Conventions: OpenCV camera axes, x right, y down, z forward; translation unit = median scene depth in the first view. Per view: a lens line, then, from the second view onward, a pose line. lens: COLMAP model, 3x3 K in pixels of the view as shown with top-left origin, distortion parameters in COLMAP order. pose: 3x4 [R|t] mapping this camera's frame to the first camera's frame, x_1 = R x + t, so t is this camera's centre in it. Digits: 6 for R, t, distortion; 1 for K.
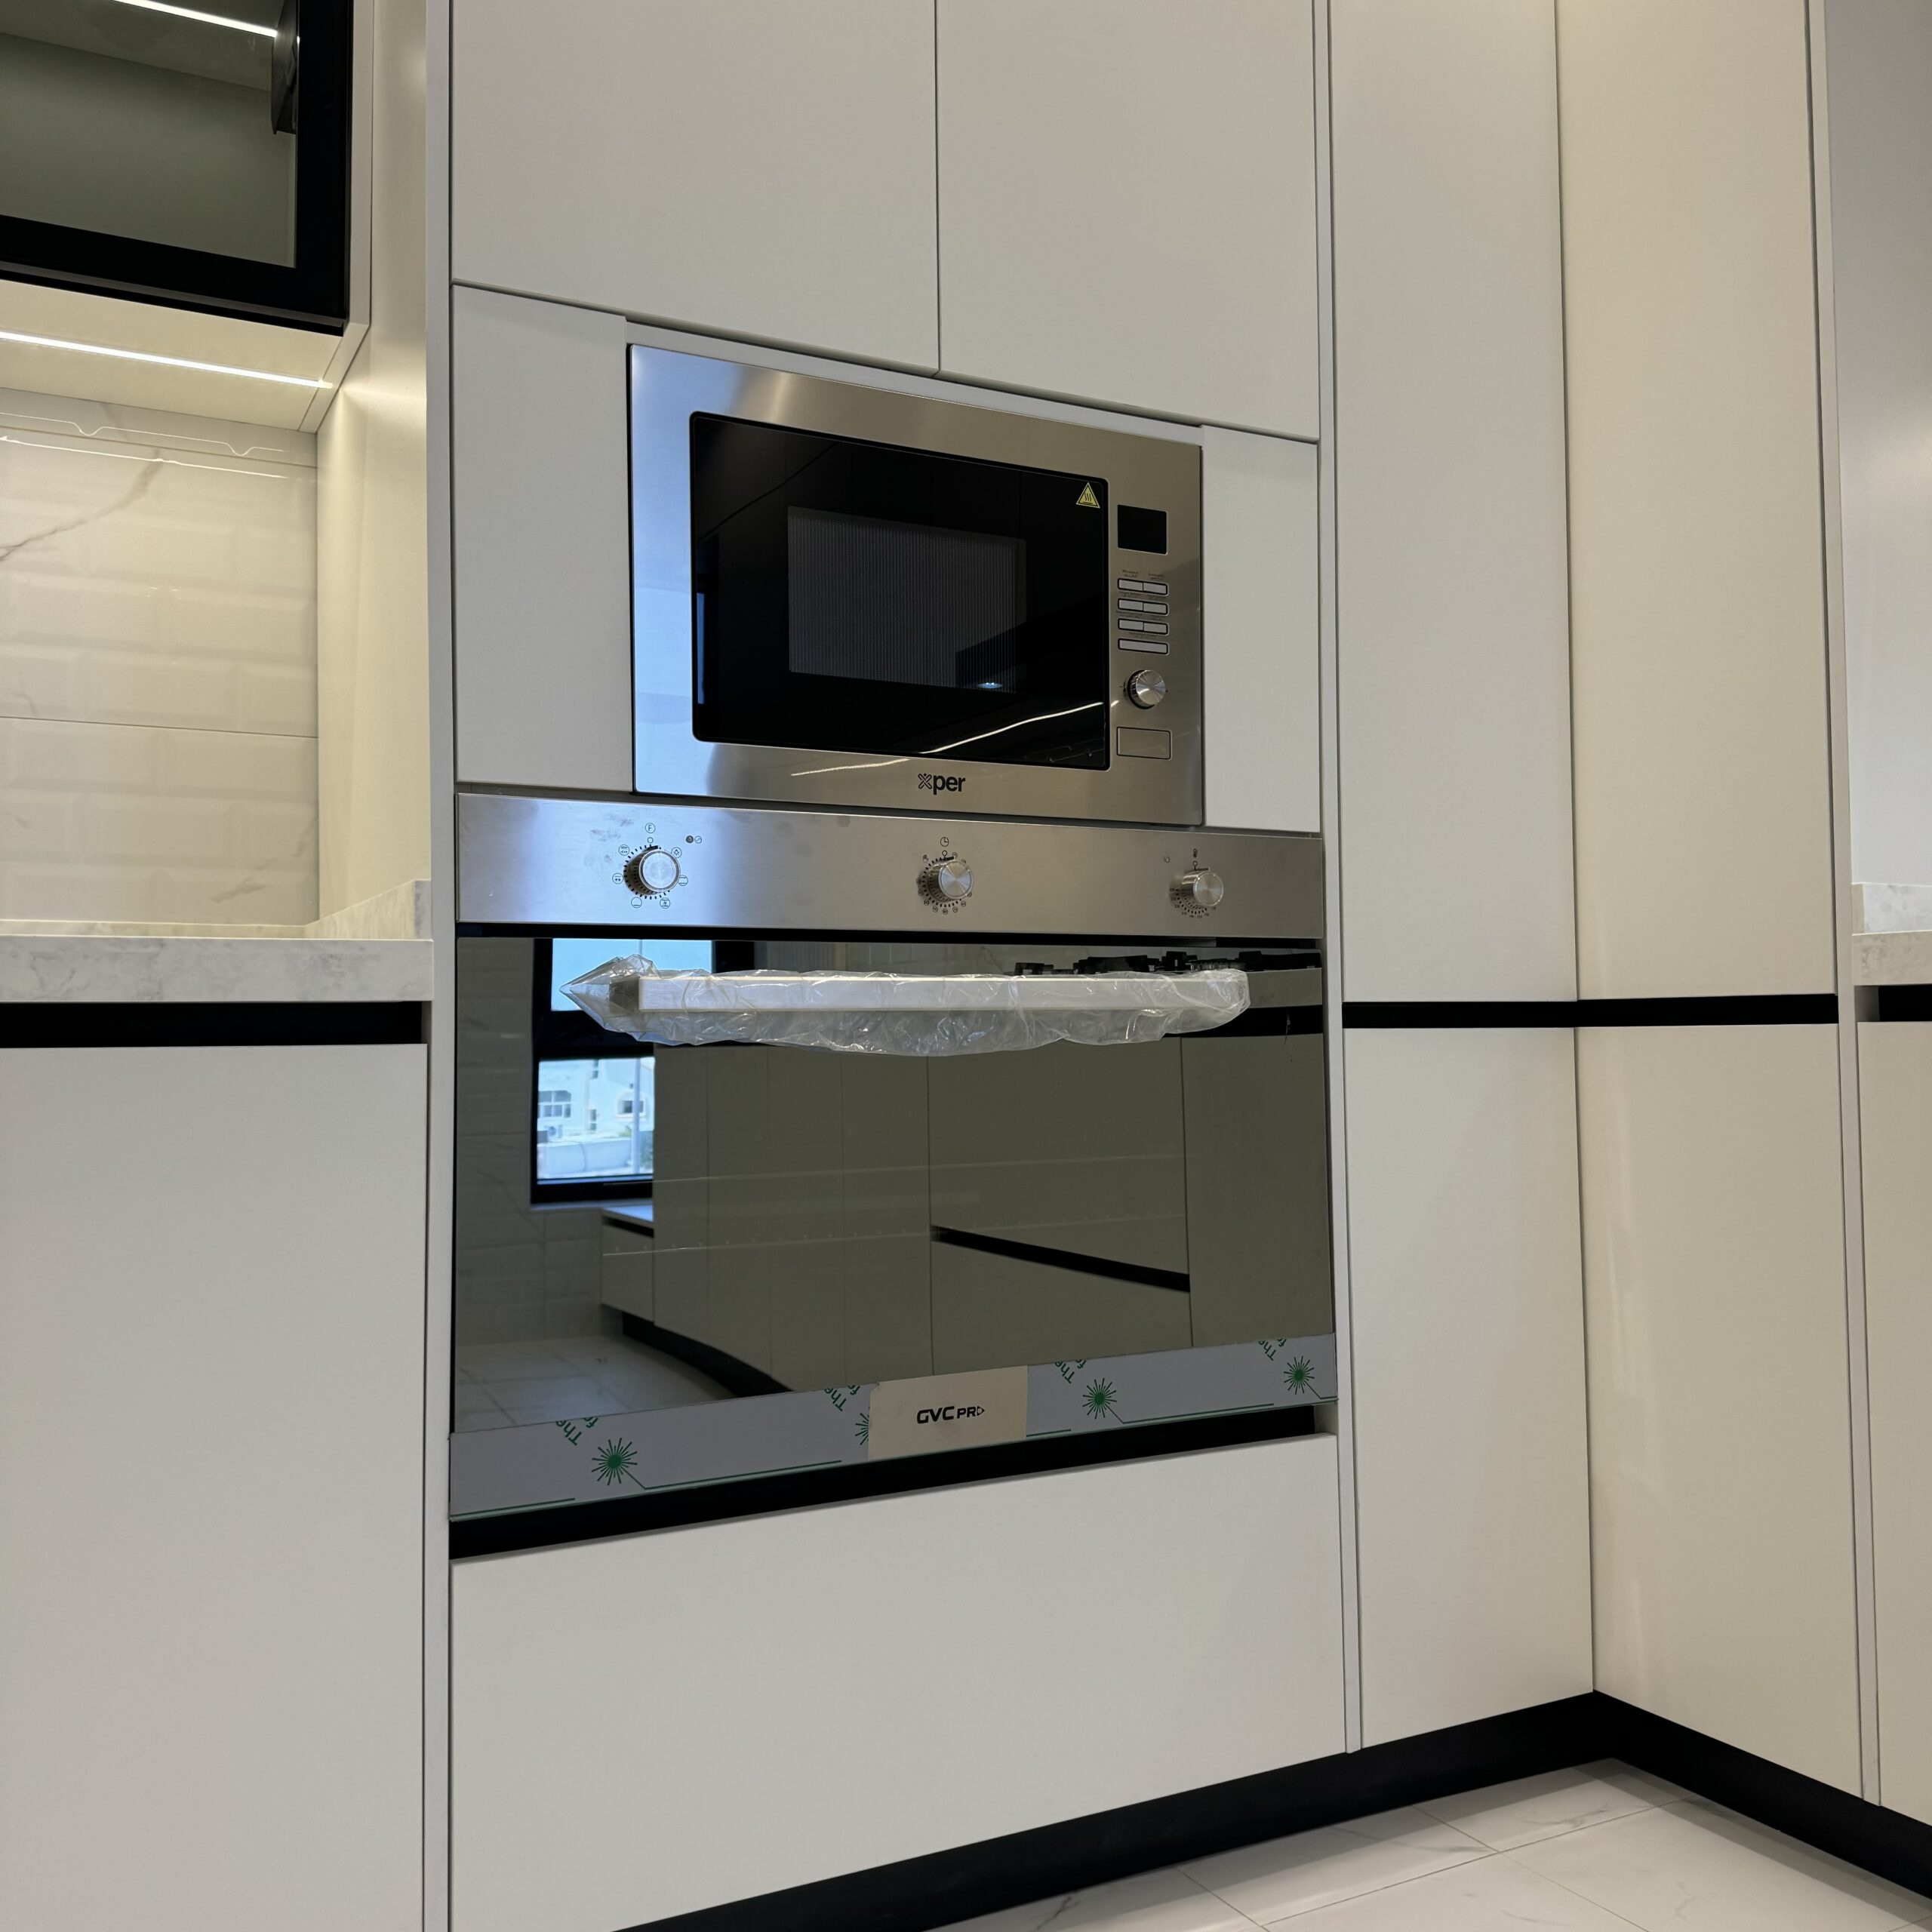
lens RADIAL K [[1793.2, 0, 966.0], [0, 1793.2, 966.0], [0, 0, 1]] dist [0.155580, -0.324407]
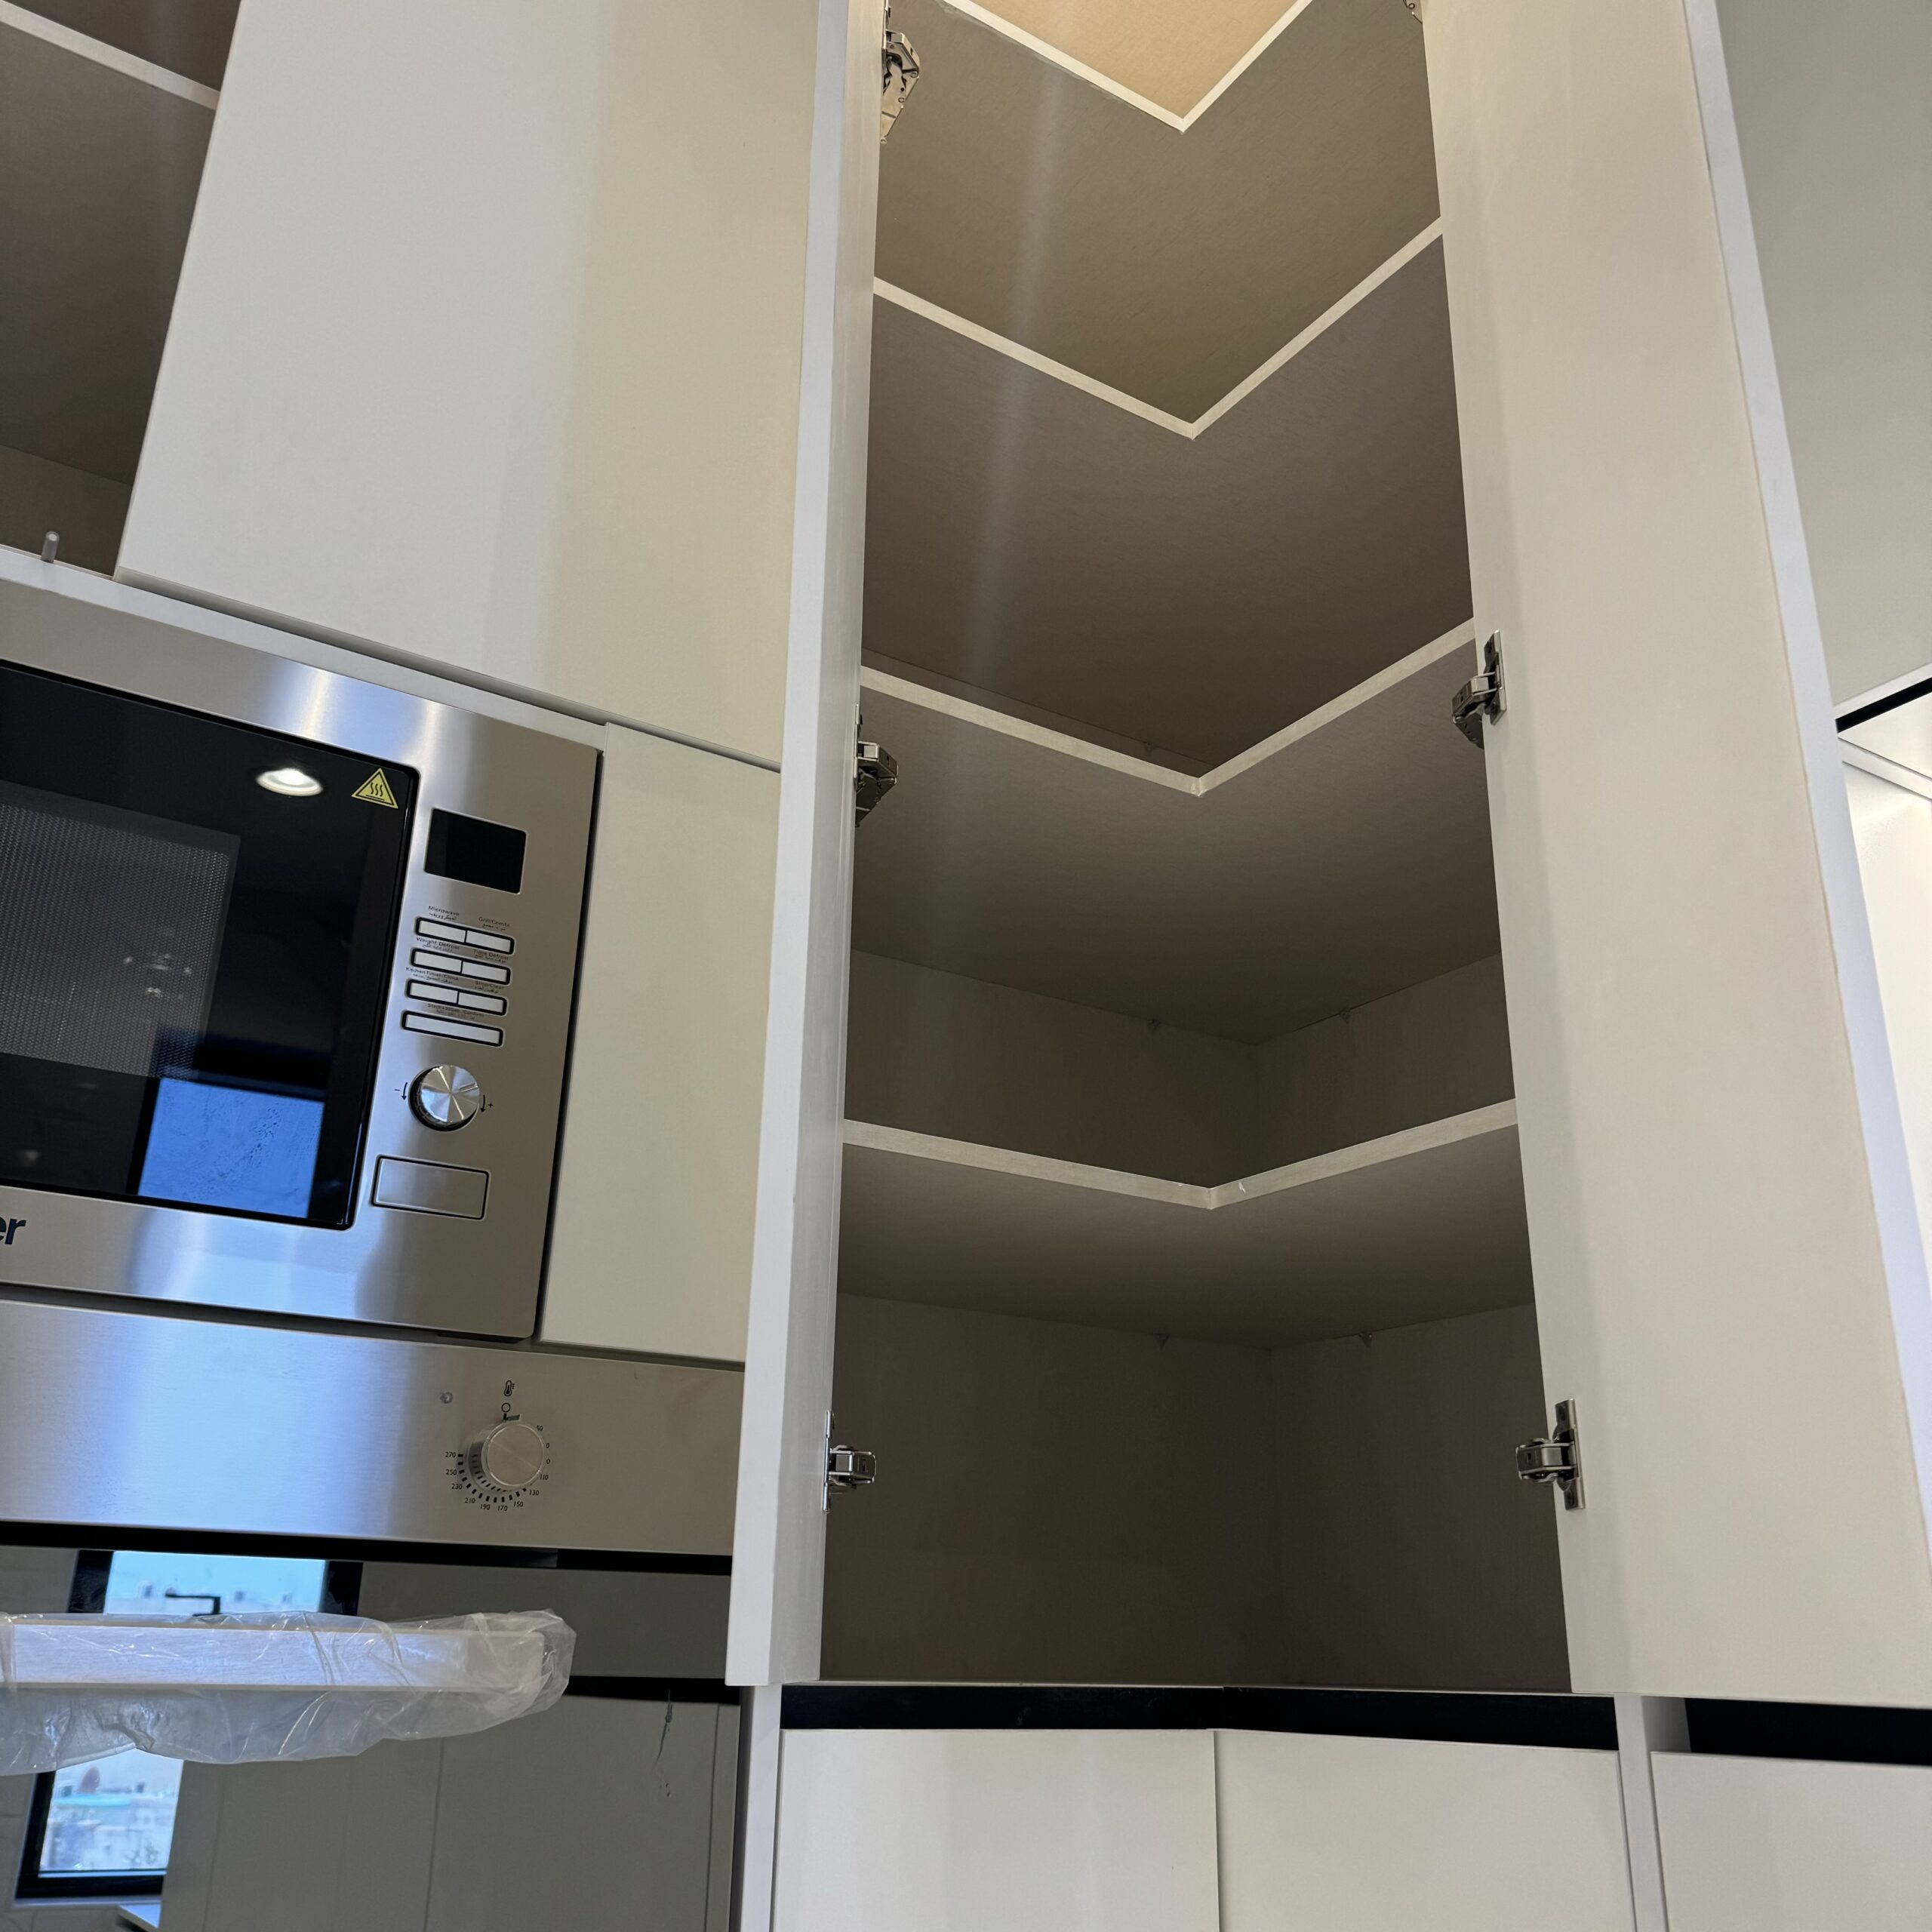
lens RADIAL K [[1793.2, 0, 966.0], [0, 1793.2, 966.0], [0, 0, 1]] dist [0.155580, -0.324407]
pose [[0.995167, 0.053371, 0.082430, 0.216209], [-0.023584, 0.944743, -0.326961, -0.005314], [-0.095325, 0.323437, 0.941436, 0.414396]]
